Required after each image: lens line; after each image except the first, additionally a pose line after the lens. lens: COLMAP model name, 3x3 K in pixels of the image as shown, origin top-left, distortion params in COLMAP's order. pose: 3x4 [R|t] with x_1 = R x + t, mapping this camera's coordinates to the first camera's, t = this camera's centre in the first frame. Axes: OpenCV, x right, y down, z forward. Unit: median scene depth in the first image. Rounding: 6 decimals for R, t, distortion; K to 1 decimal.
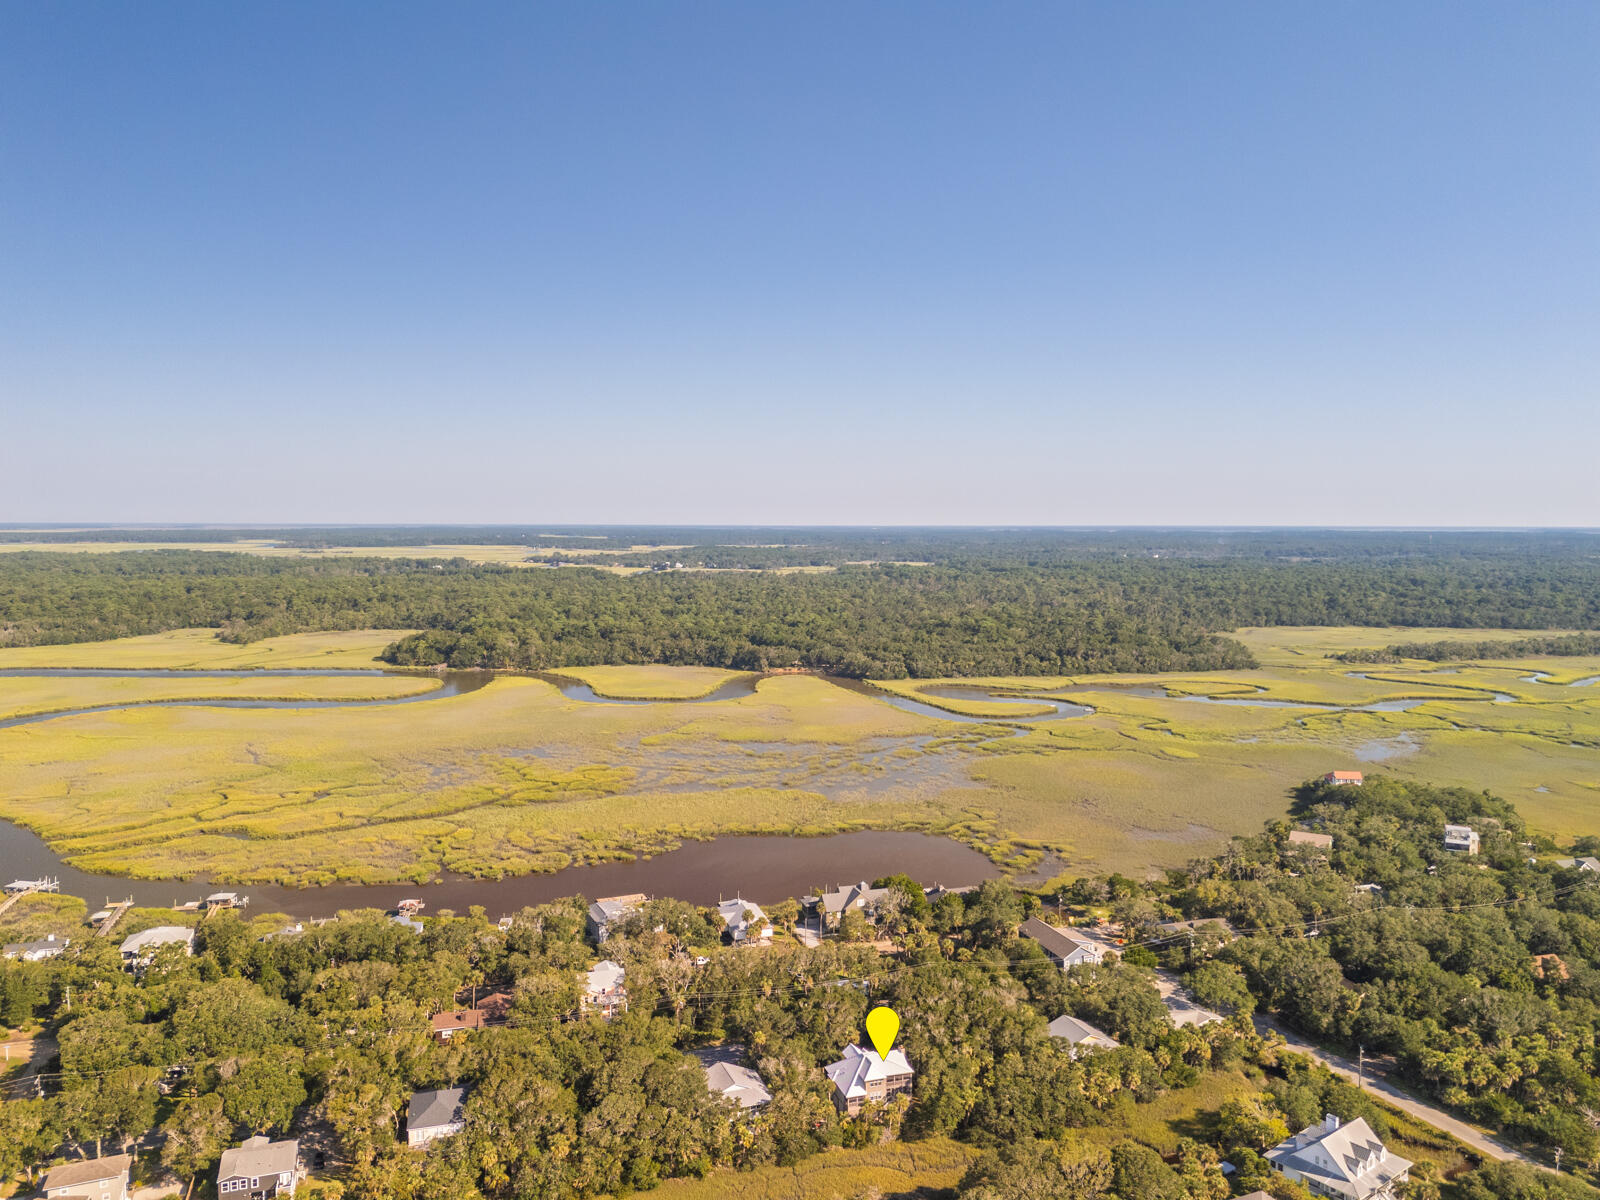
lens RADIAL K [[1178.1, 0, 802.1], [0, 1178.1, 583.2], [0, 0, 1]] dist [0.075792, -0.074546]
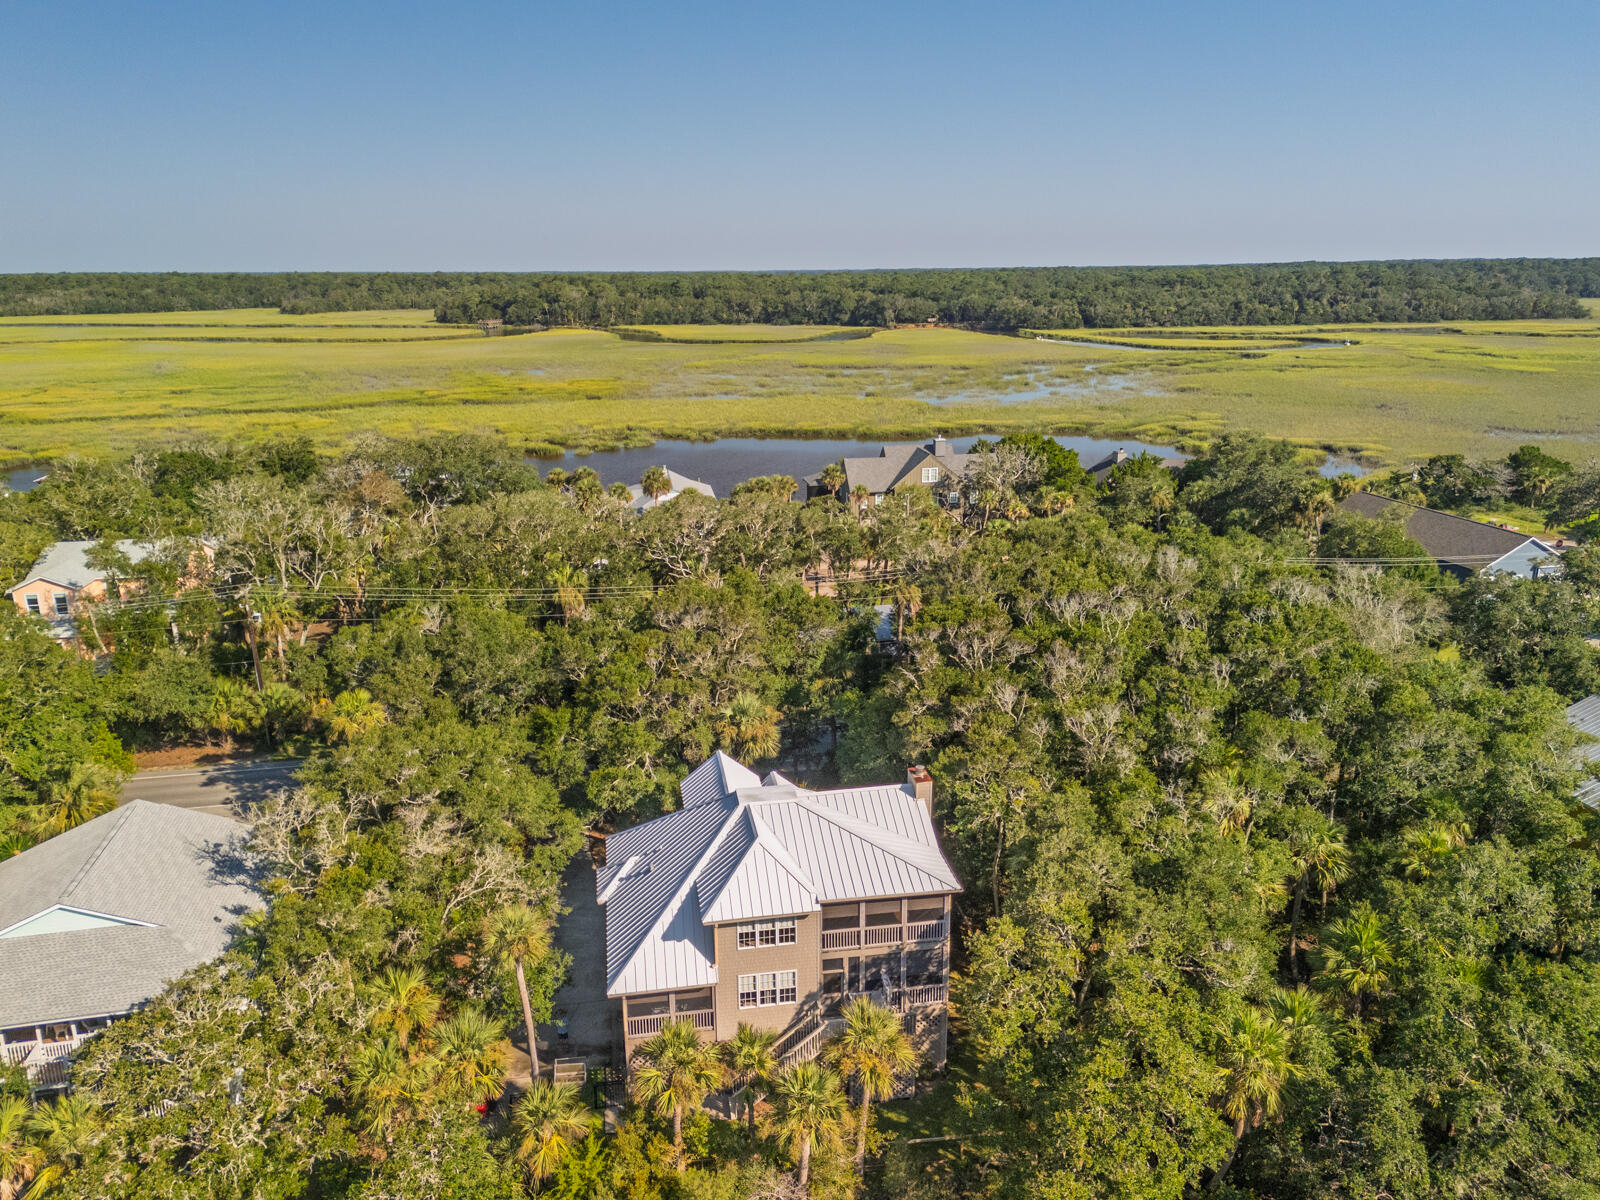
lens RADIAL K [[1178.1, 0, 802.1], [0, 1178.1, 583.2], [0, 0, 1]] dist [0.075792, -0.074546]
pose [[0.989727, 0.025579, -0.140663, 0.026686], [0.003555, 0.979158, 0.203070, 0.089981], [0.142926, -0.201484, 0.969008, 0.229489]]
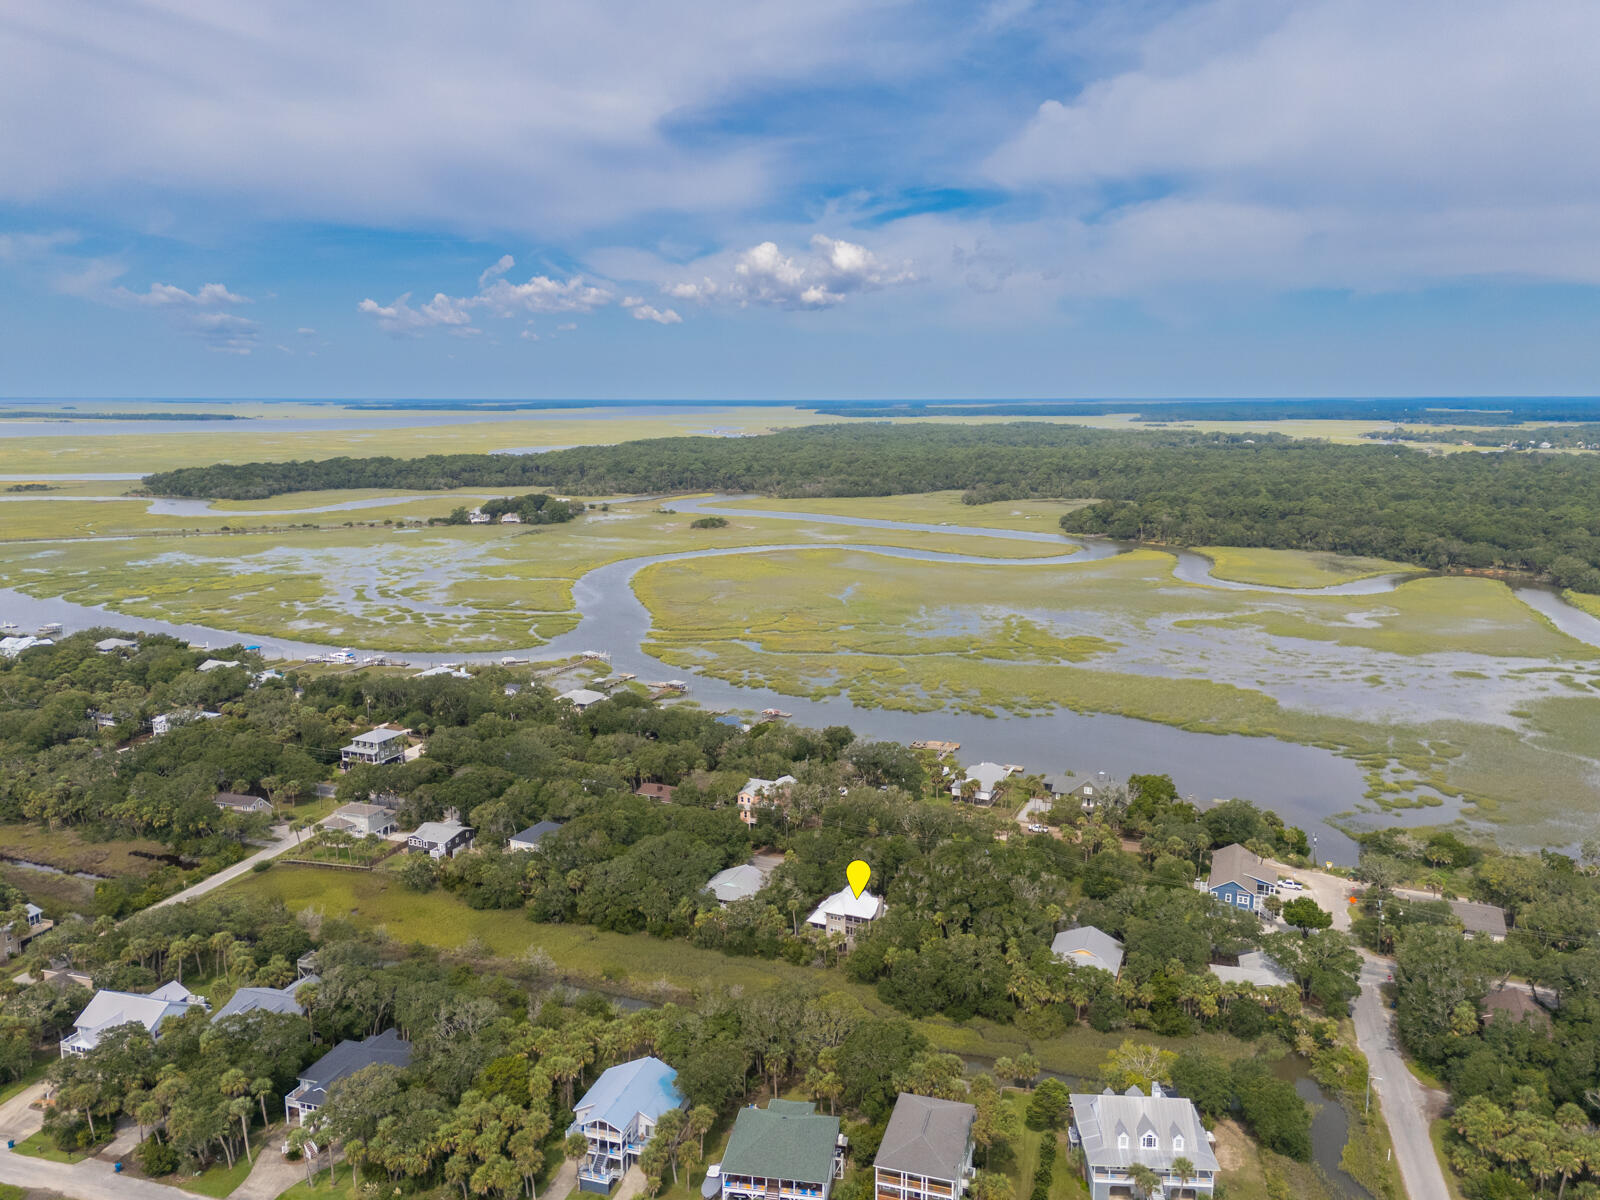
lens RADIAL K [[1178.1, 0, 802.1], [0, 1178.1, 583.2], [0, 0, 1]] dist [0.075792, -0.074546]
pose [[0.753582, 0.100627, -0.649606, 0.198232], [-0.032214, 0.992680, 0.116400, -0.000994], [0.656564, -0.066791, 0.751307, 0.054999]]
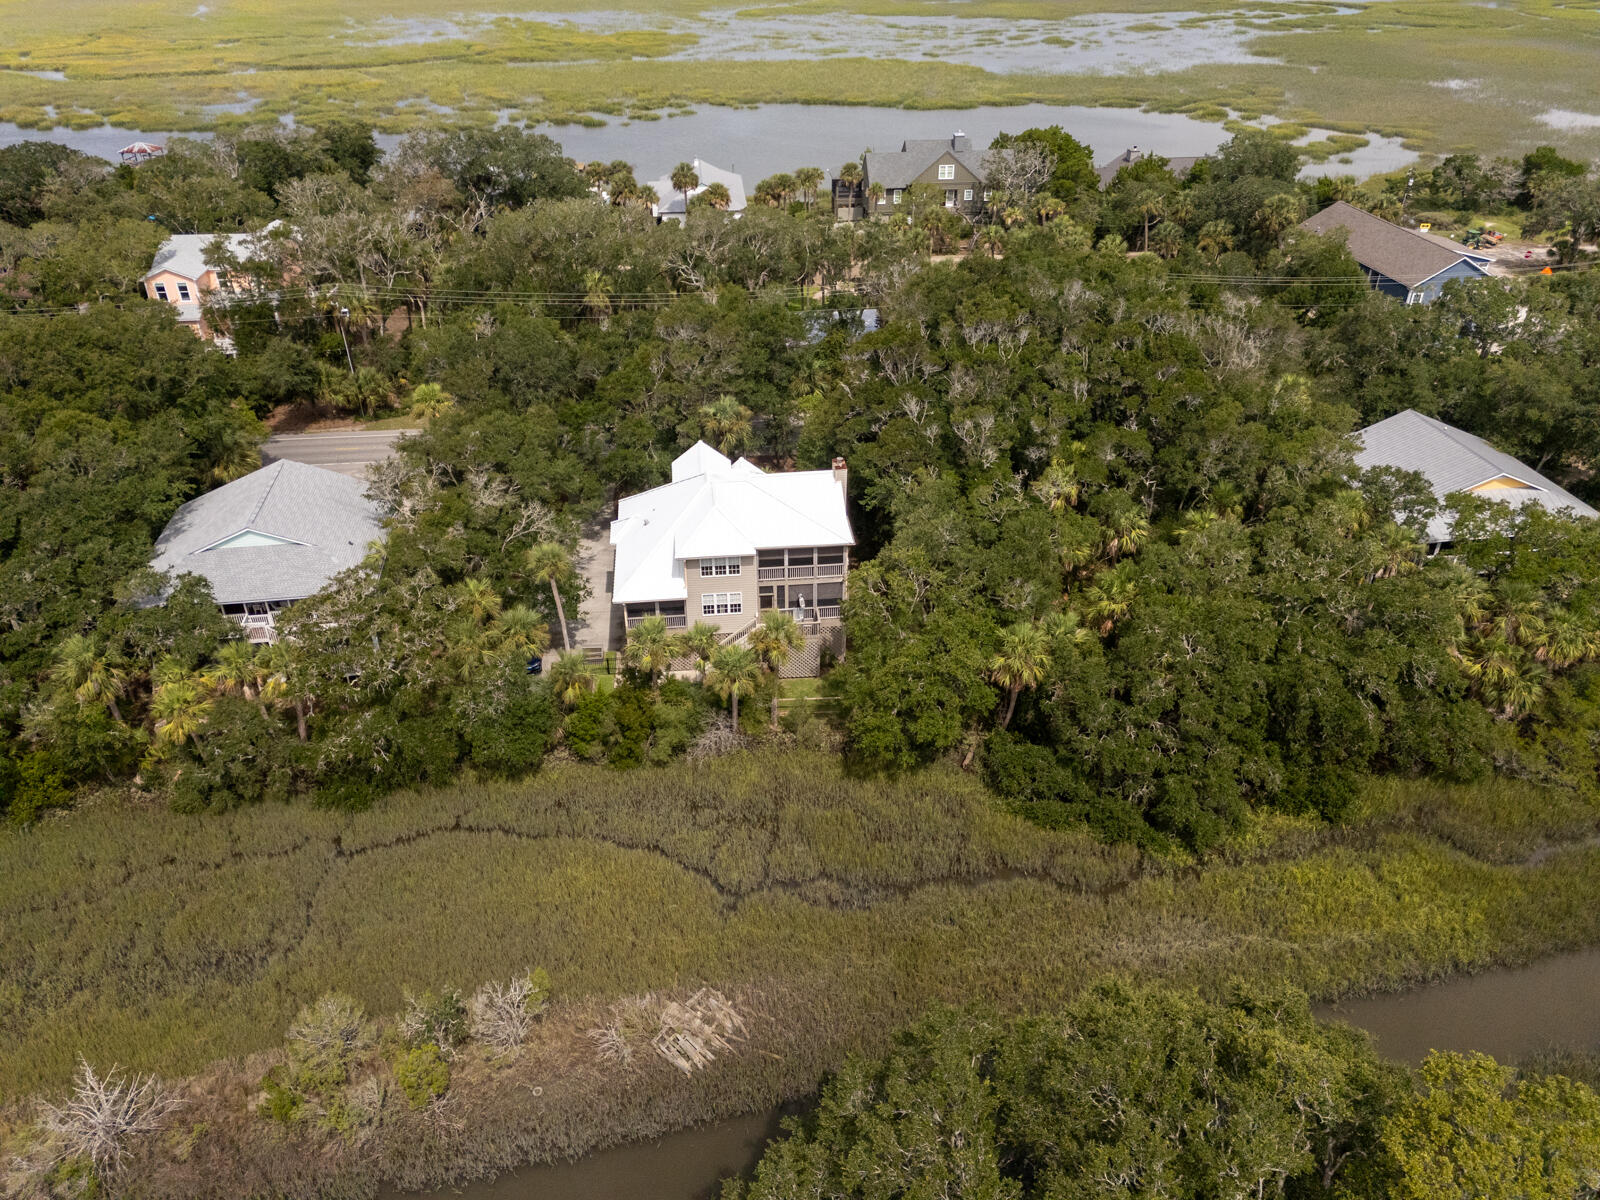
lens RADIAL K [[1174.9, 0, 800.4], [0, 1174.9, 595.5], [0, 0, 1]] dist [0.080426, -0.079375]
pose [[0.979049, 0.100960, -0.176835, 0.037948], [-0.005725, 0.881735, 0.471710, 0.080549], [0.203545, -0.460815, 0.863840, 0.209537]]
